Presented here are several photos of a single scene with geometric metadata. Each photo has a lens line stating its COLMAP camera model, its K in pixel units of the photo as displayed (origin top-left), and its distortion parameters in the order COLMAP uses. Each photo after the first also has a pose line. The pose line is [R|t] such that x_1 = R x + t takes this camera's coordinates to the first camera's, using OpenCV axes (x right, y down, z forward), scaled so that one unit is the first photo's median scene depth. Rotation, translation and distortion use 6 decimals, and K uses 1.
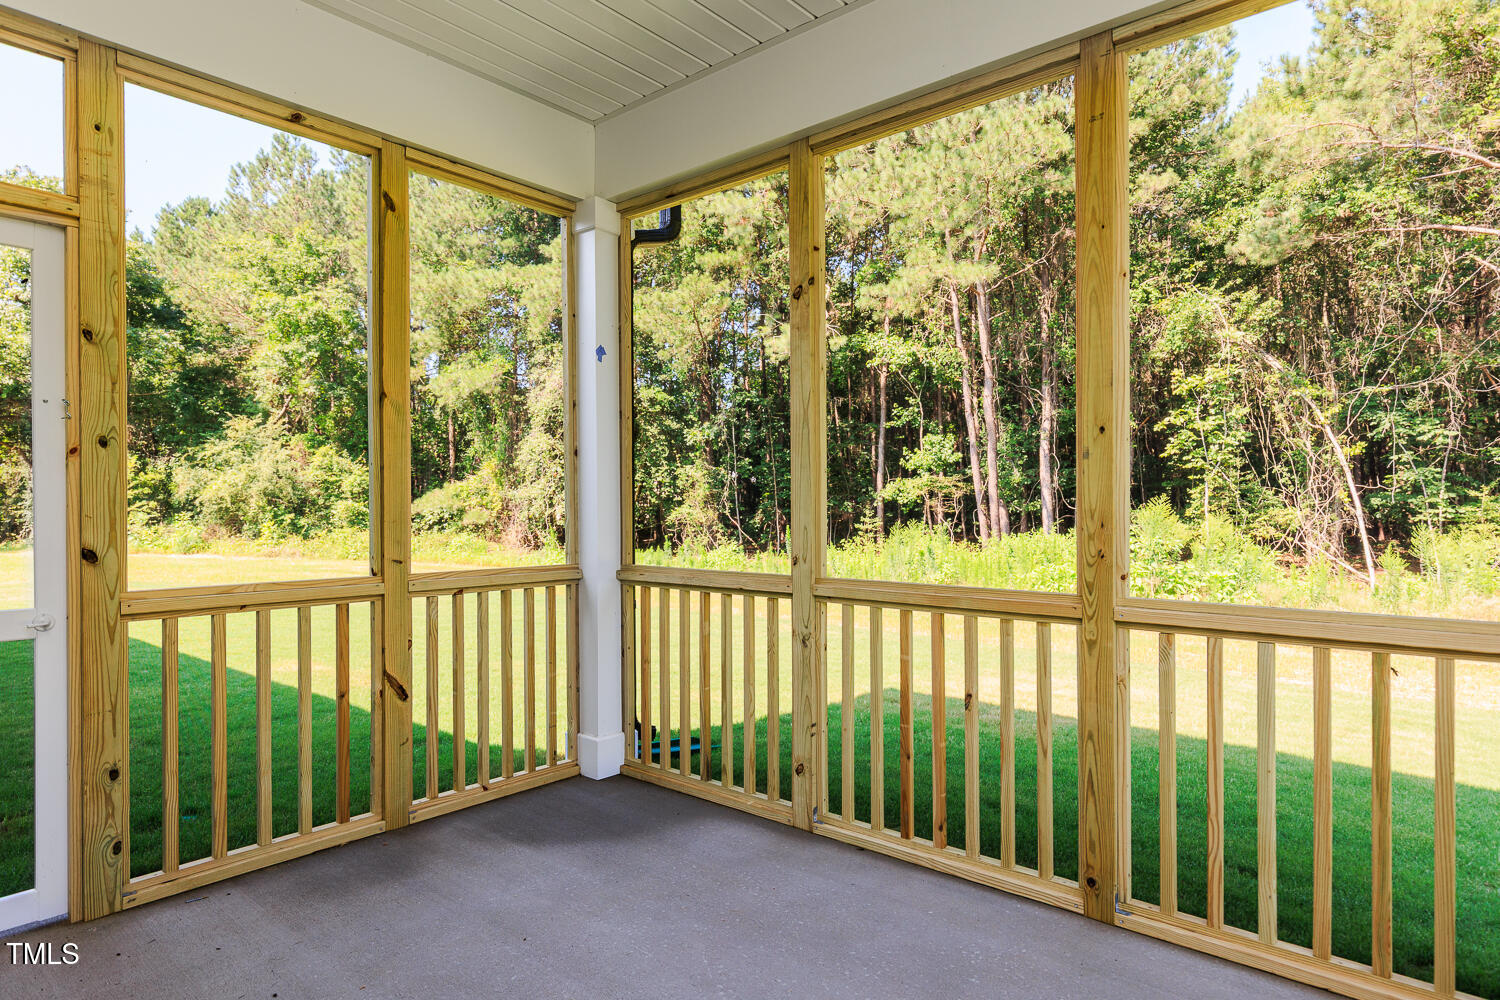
lens RADIAL K [[857.3, 0, 751.7], [0, 857.3, 500.4], [0, 0, 1]] dist [0.014706, -0.000521]
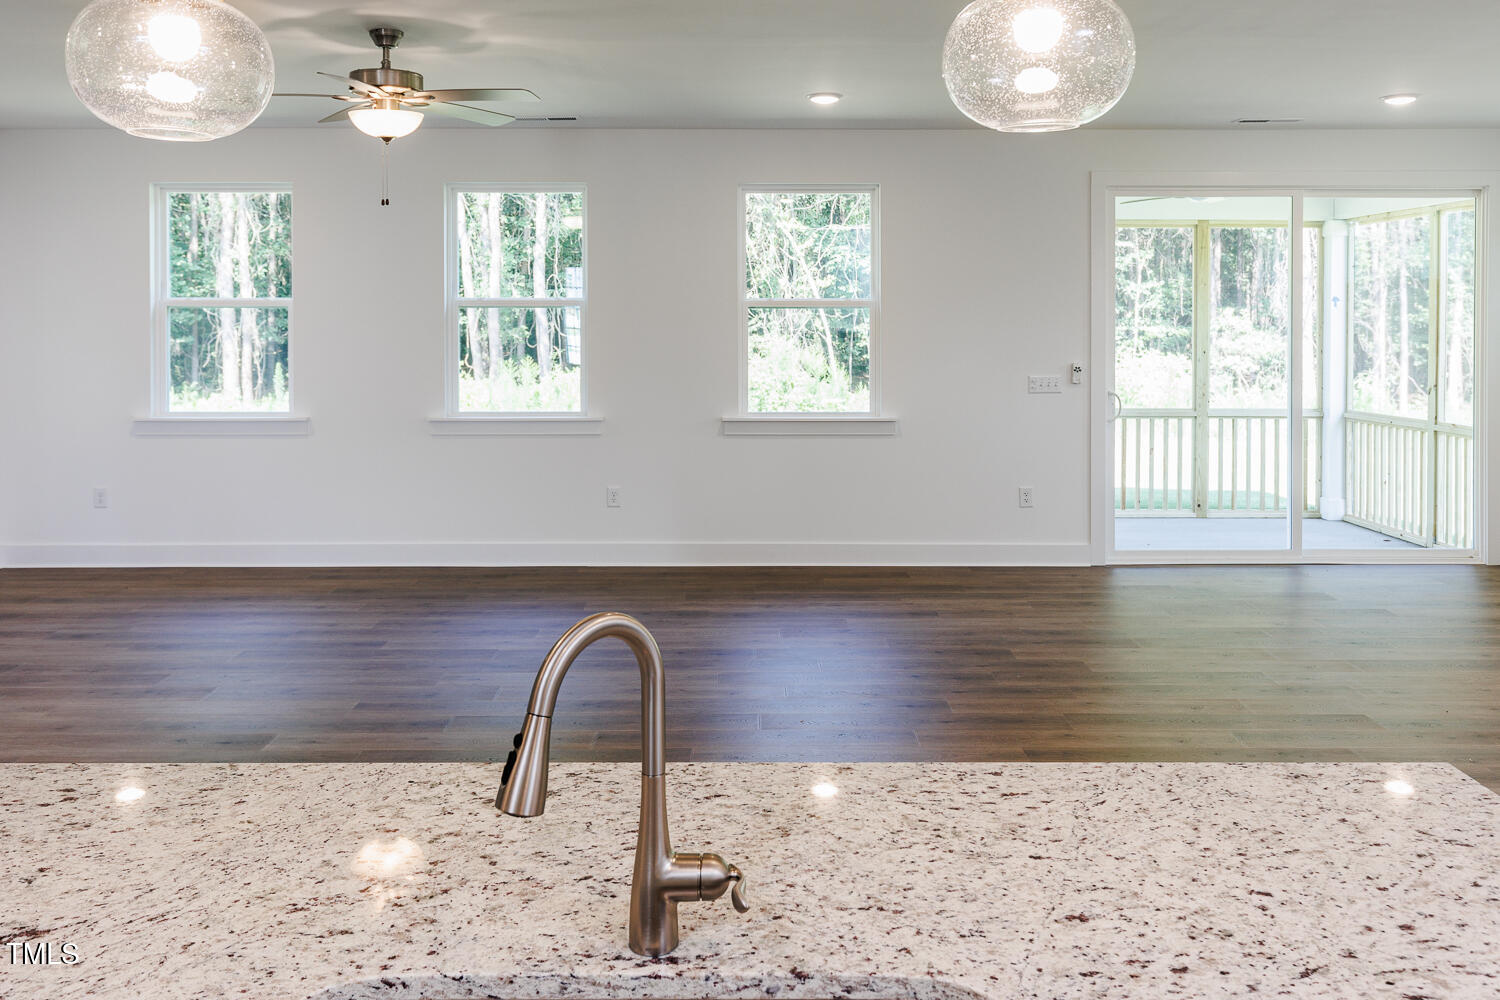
lens RADIAL K [[1247.8, 0, 755.3], [0, 1247.8, 321.7], [0, 0, 1]] dist [0.013110, 0.000766]
pose [[0.761977, -0.001304, 0.647603, -0.371371], [-0.006913, 0.999925, 0.010148, -0.023057], [-0.647567, -0.012209, 0.761911, -0.135777]]
